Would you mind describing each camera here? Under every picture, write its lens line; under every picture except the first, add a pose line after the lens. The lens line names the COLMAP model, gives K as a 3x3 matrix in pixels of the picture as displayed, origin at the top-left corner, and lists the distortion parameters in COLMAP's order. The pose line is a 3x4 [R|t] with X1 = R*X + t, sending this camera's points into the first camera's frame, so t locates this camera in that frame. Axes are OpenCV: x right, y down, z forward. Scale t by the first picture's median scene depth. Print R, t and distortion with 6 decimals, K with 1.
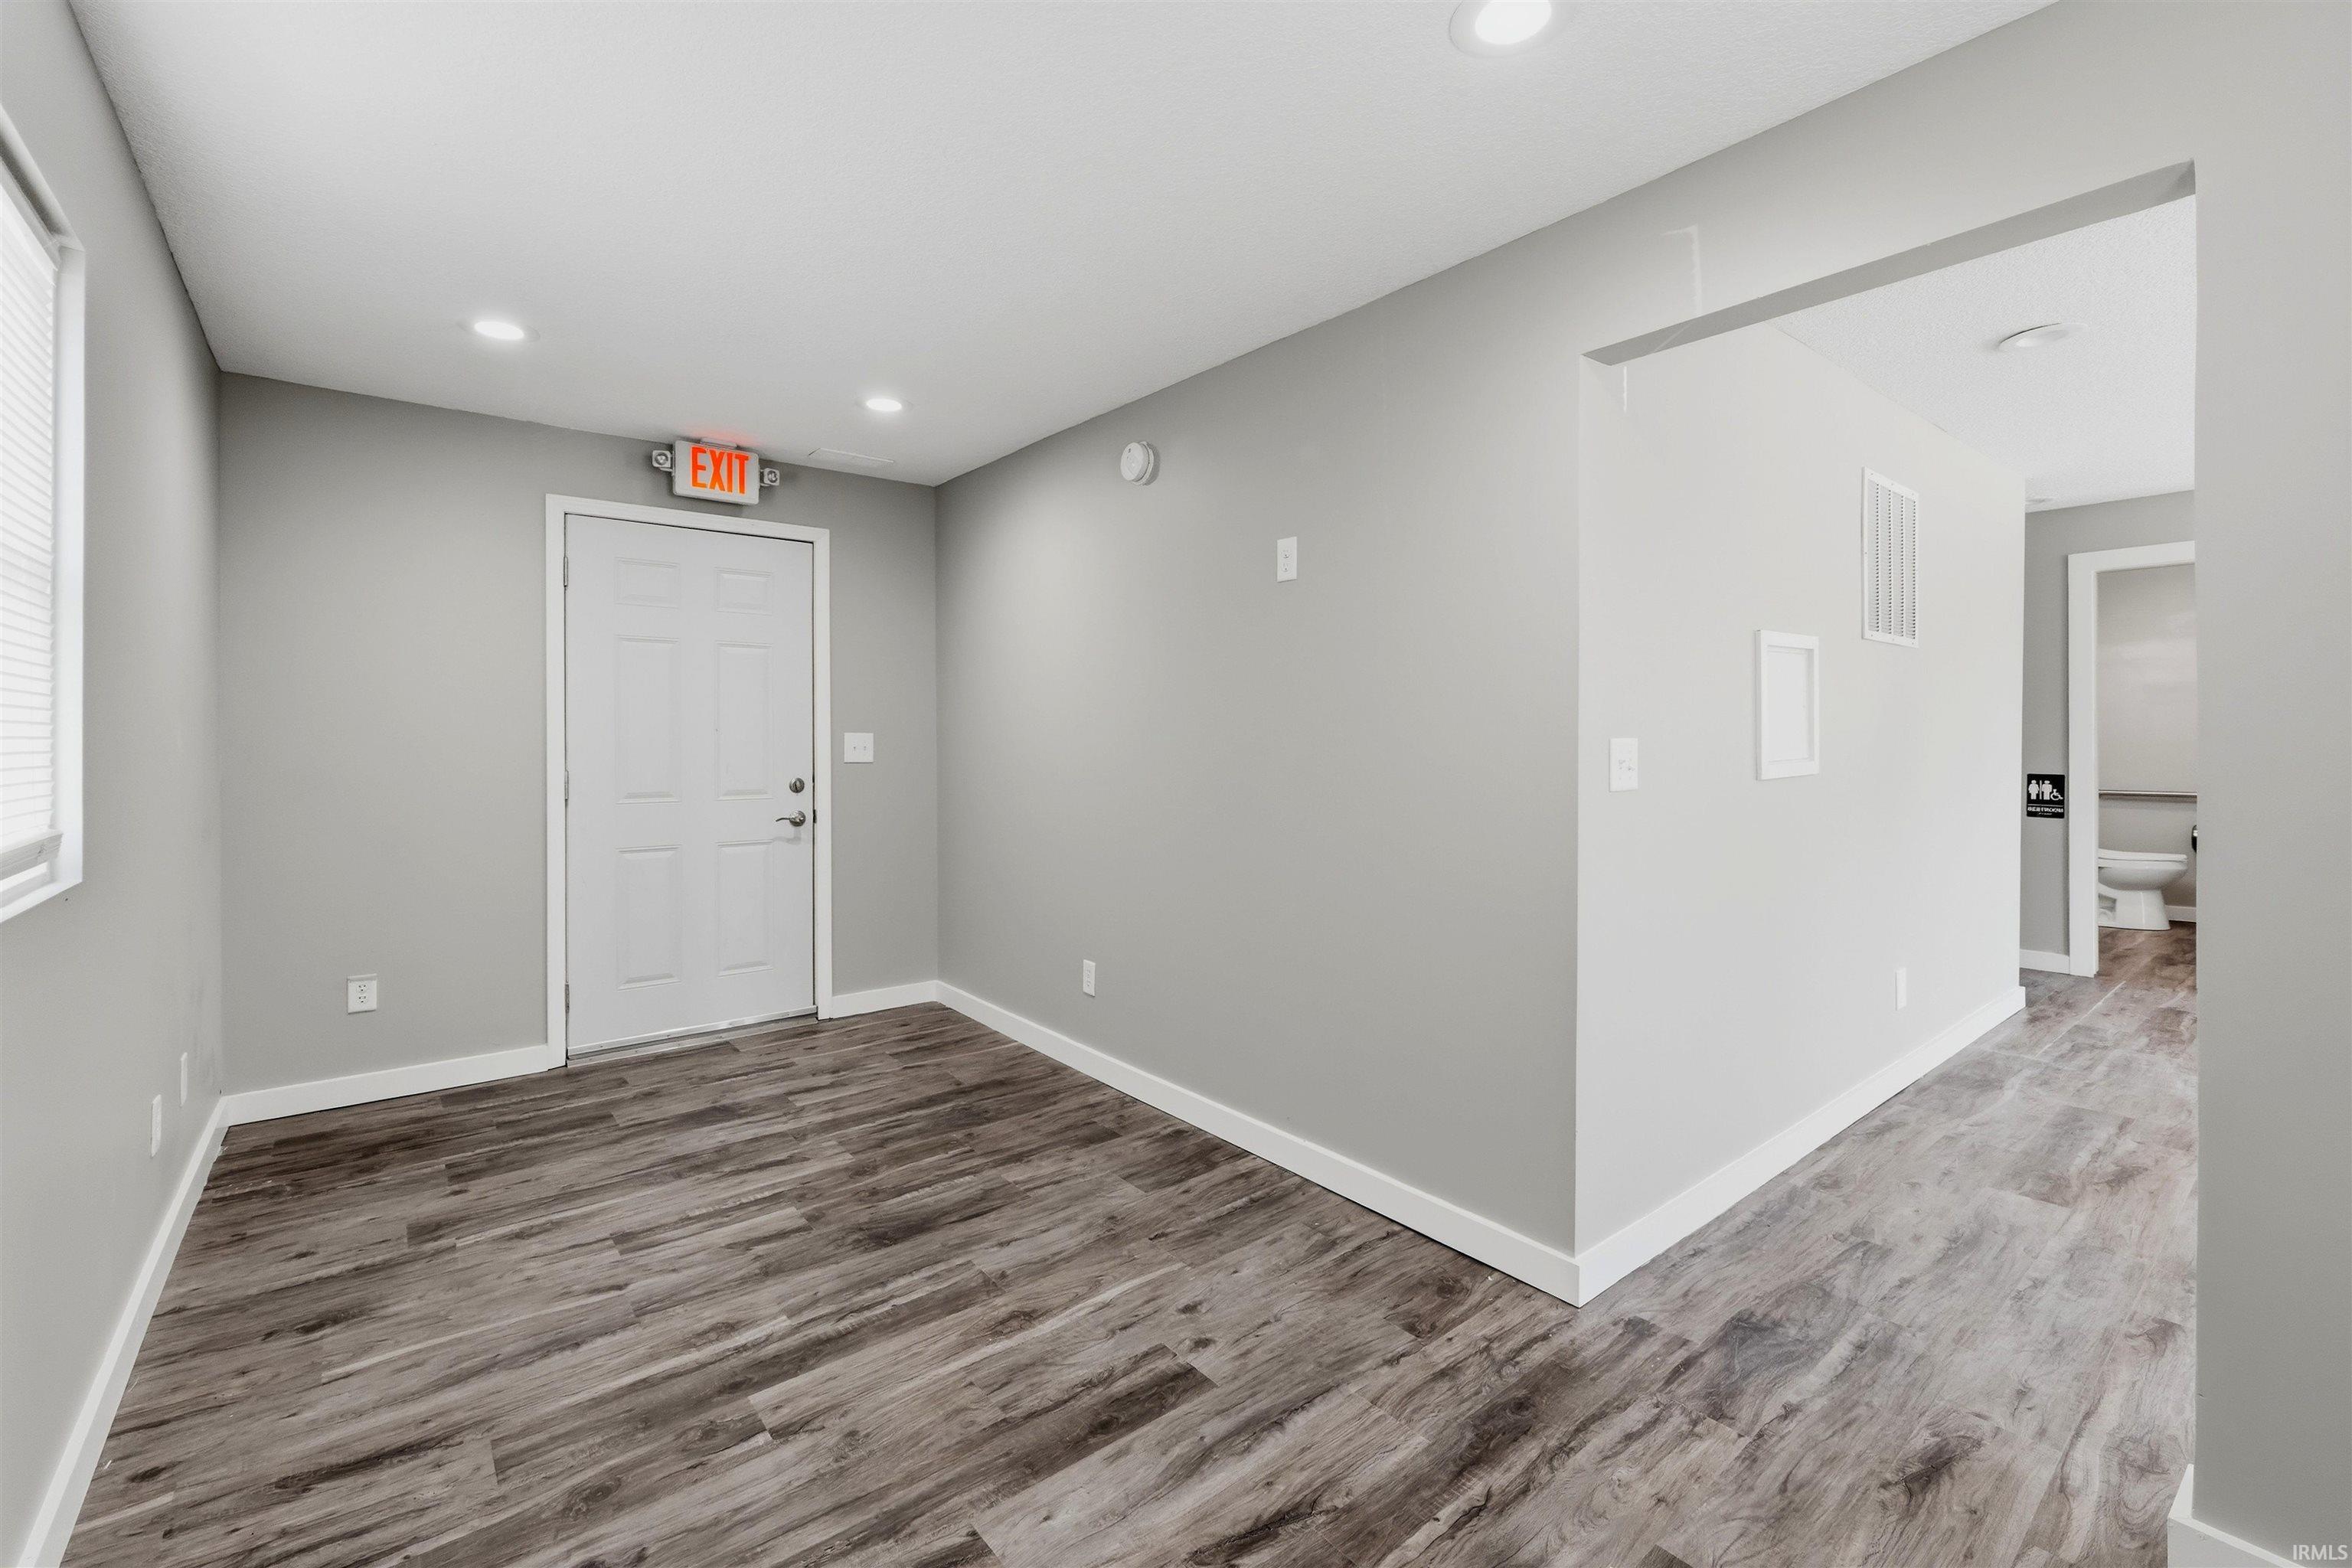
lens RADIAL K [[1008.0, 0, 1172.4], [0, 1008.0, 729.7], [0, 0, 1]] dist [0.000365, 0.000429]
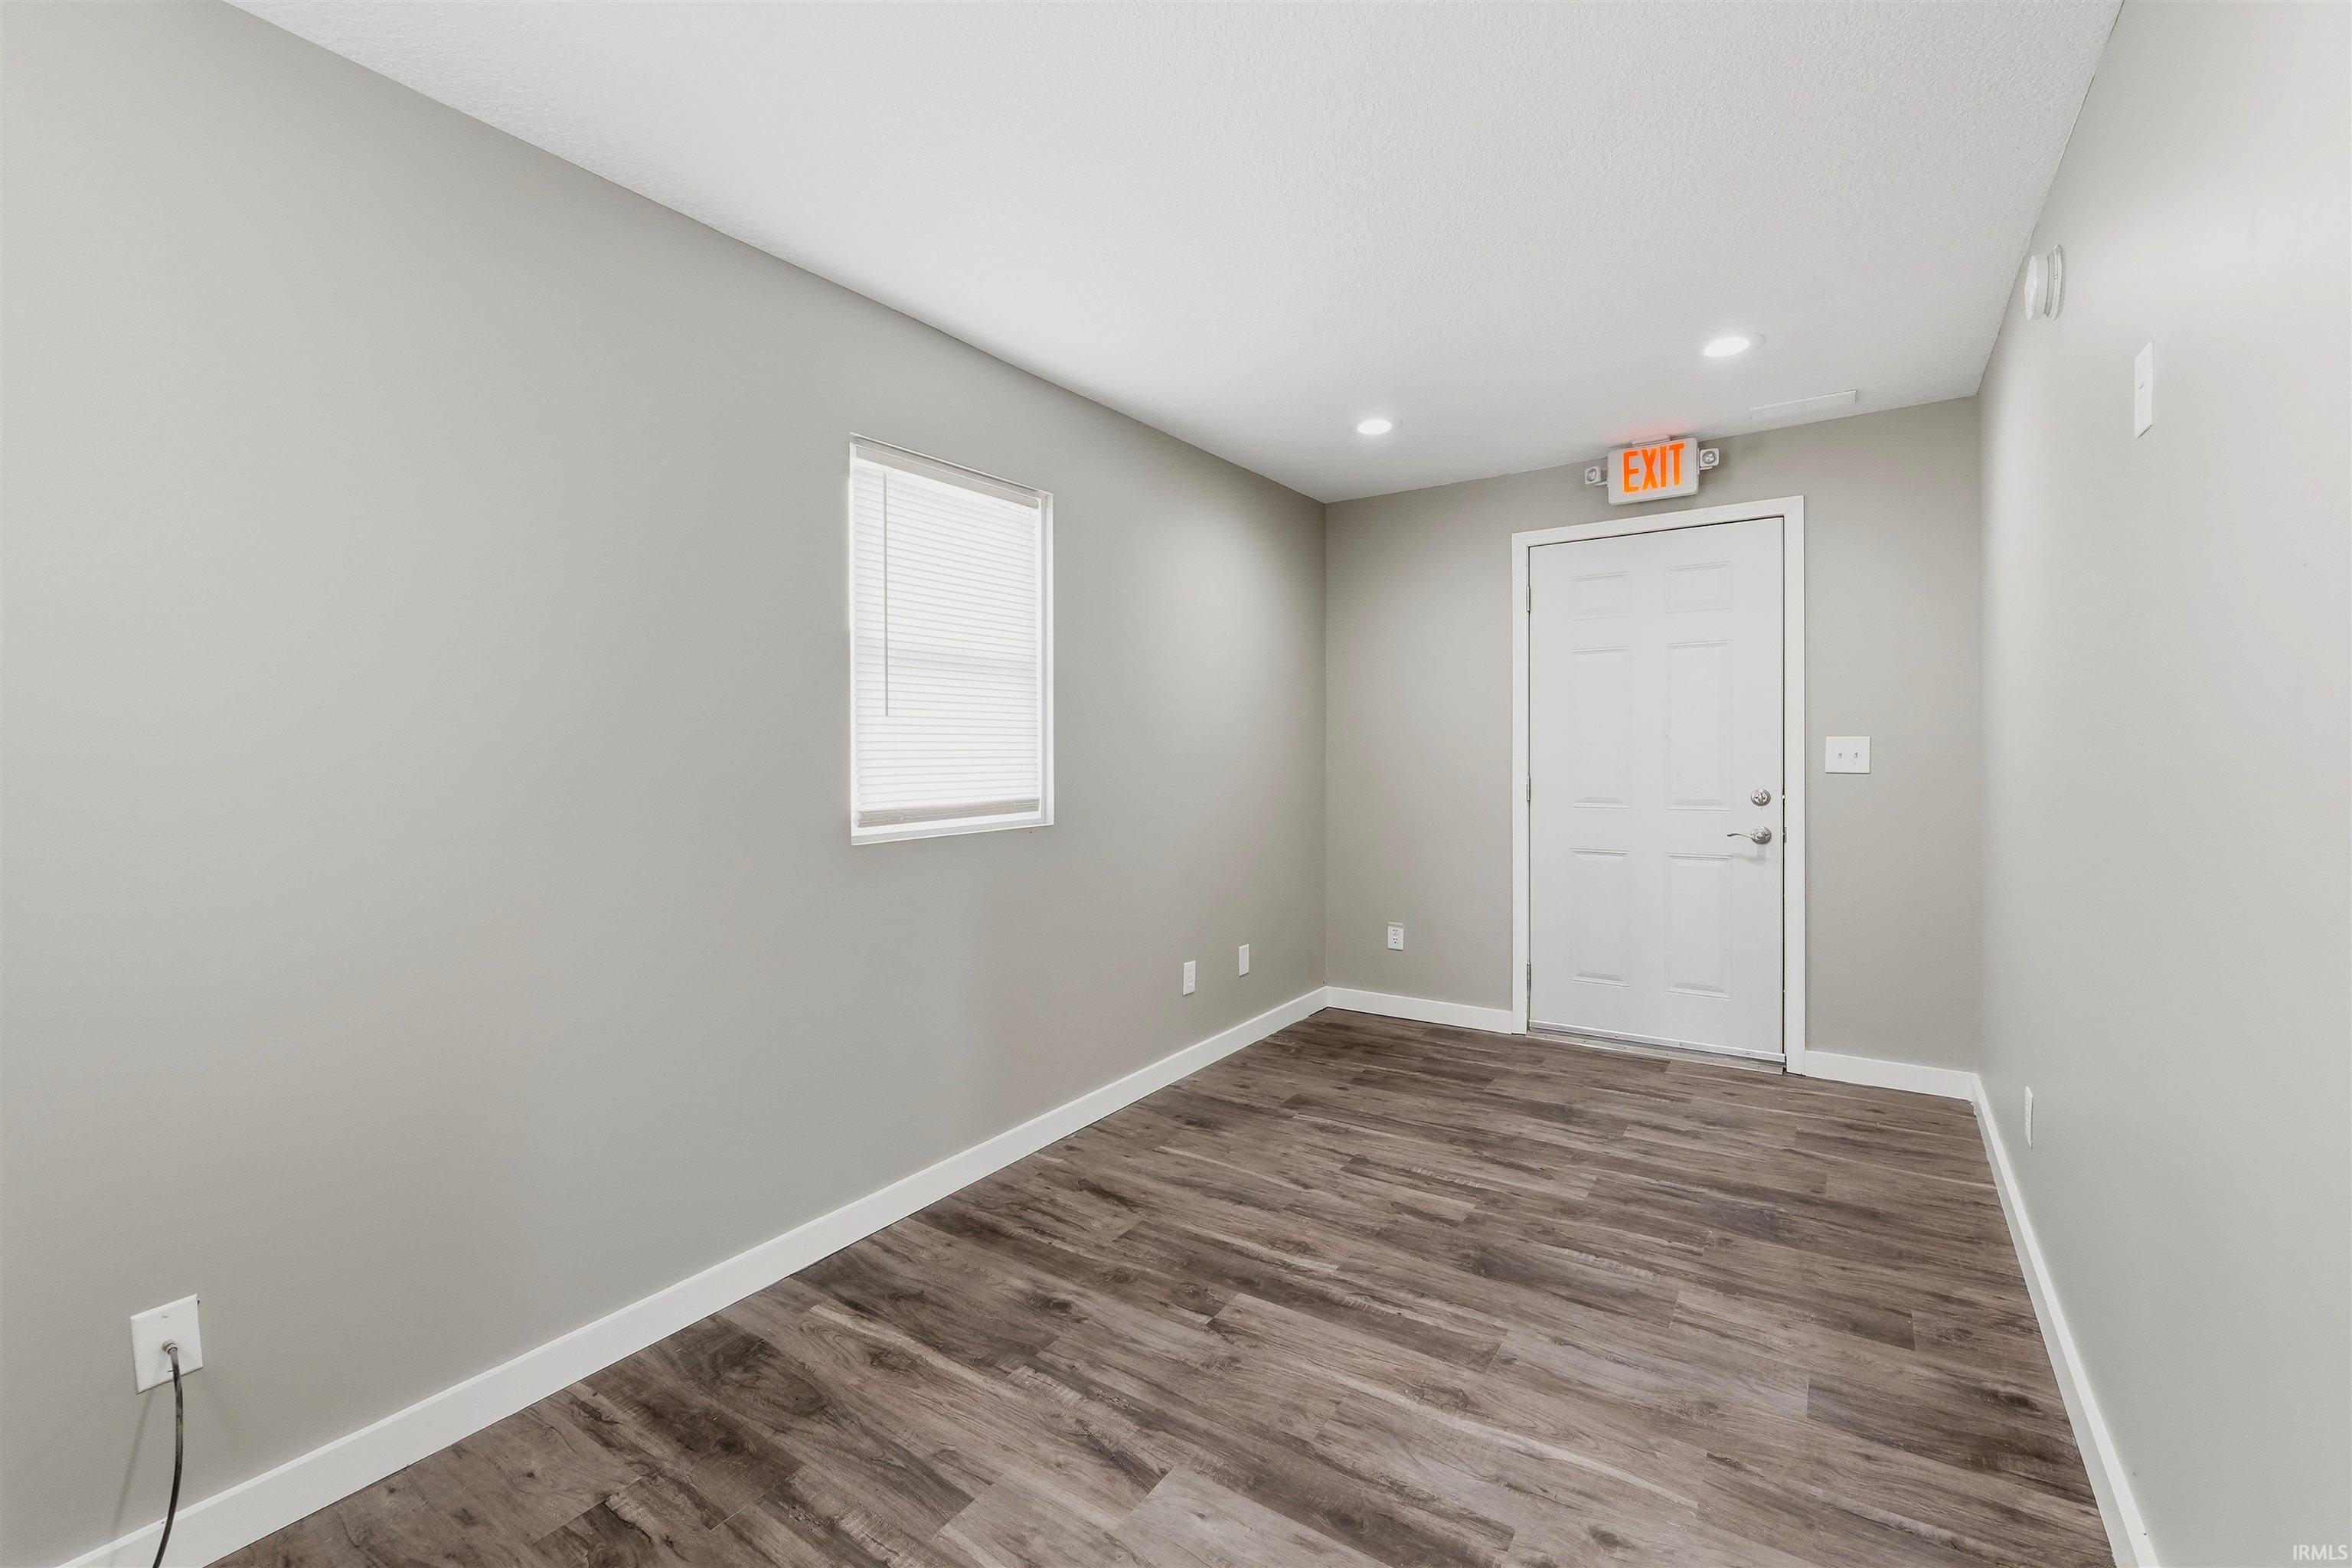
lens RADIAL K [[995.2, 0, 1170.1], [0, 995.2, 749.5], [0, 0, 1]] dist [-0.000137, 0.000437]
pose [[0.289139, -0.004612, -0.957276, 0.555740], [0.018655, 0.999826, 0.000818, 0.005453], [0.957105, -0.018094, 0.289175, 0.464230]]
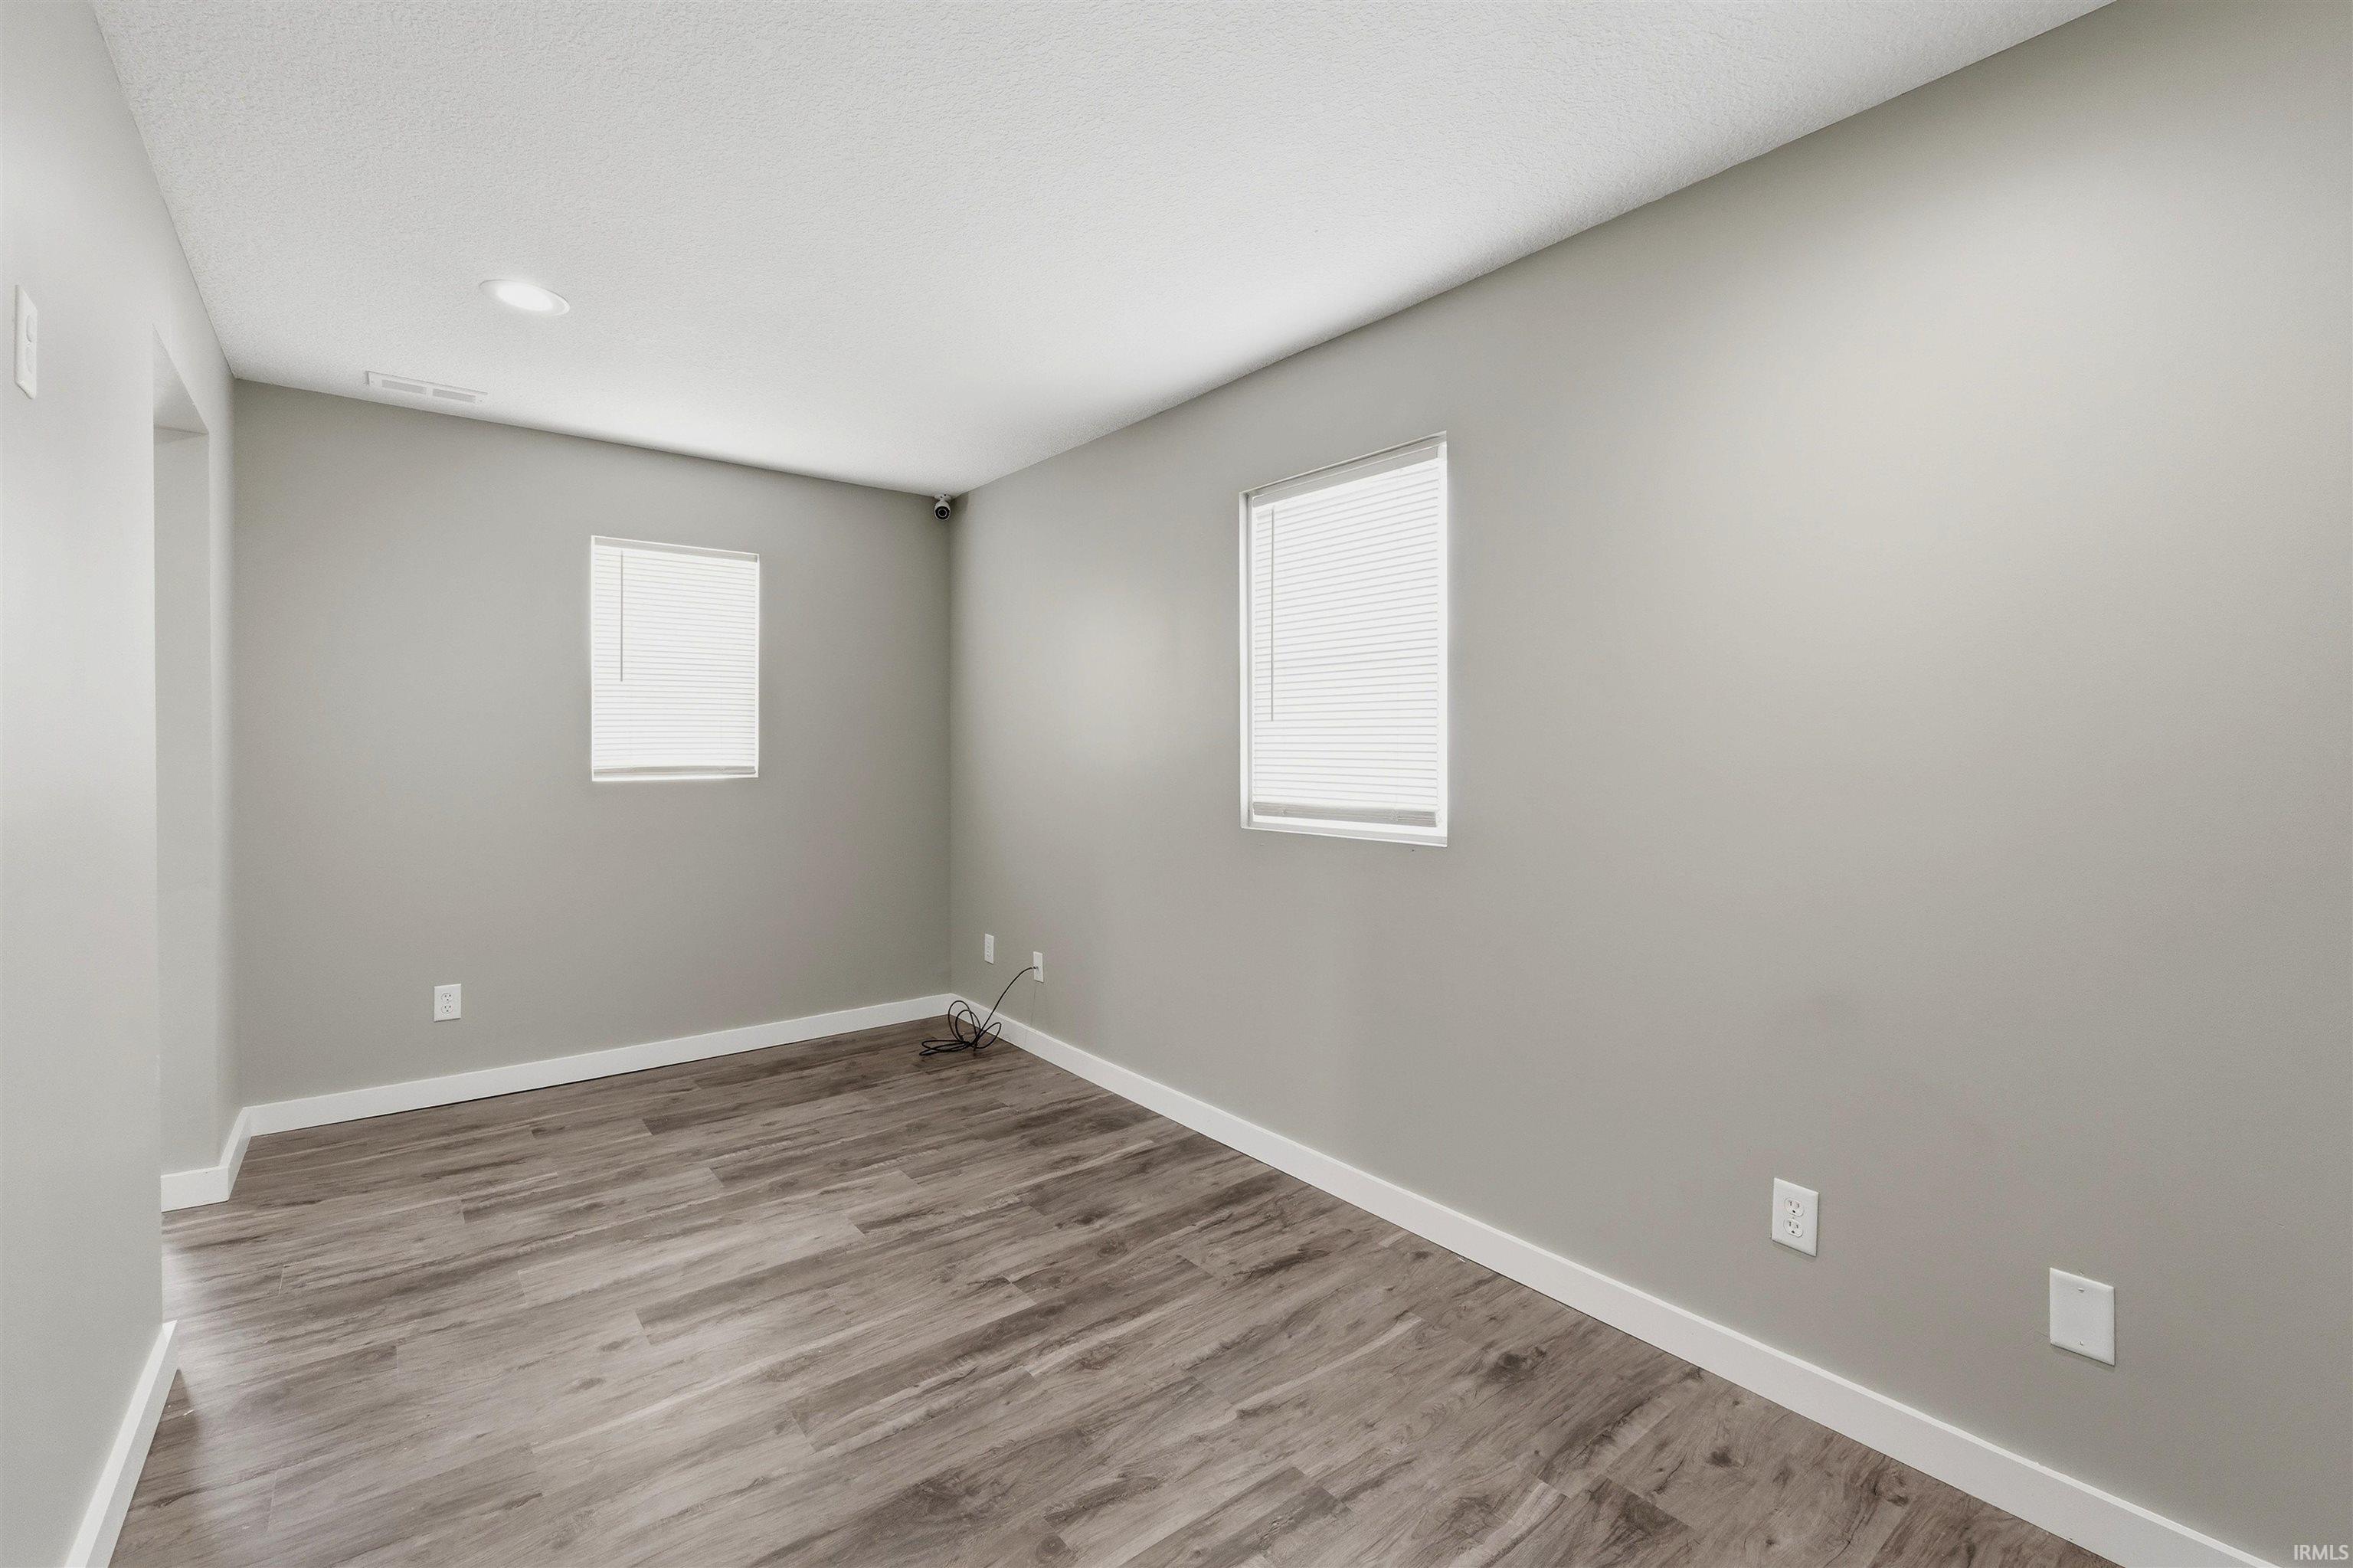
lens RADIAL K [[995.7, 0, 1170.6], [0, 995.7, 749.4], [0, 0, 1]] dist [-0.000137, 0.000437]
pose [[-0.999967, -0.003685, 0.007234, -0.463742], [-0.003744, 0.999960, -0.008107, 0.011335], [-0.007203, -0.008133, -0.999941, 1.728723]]
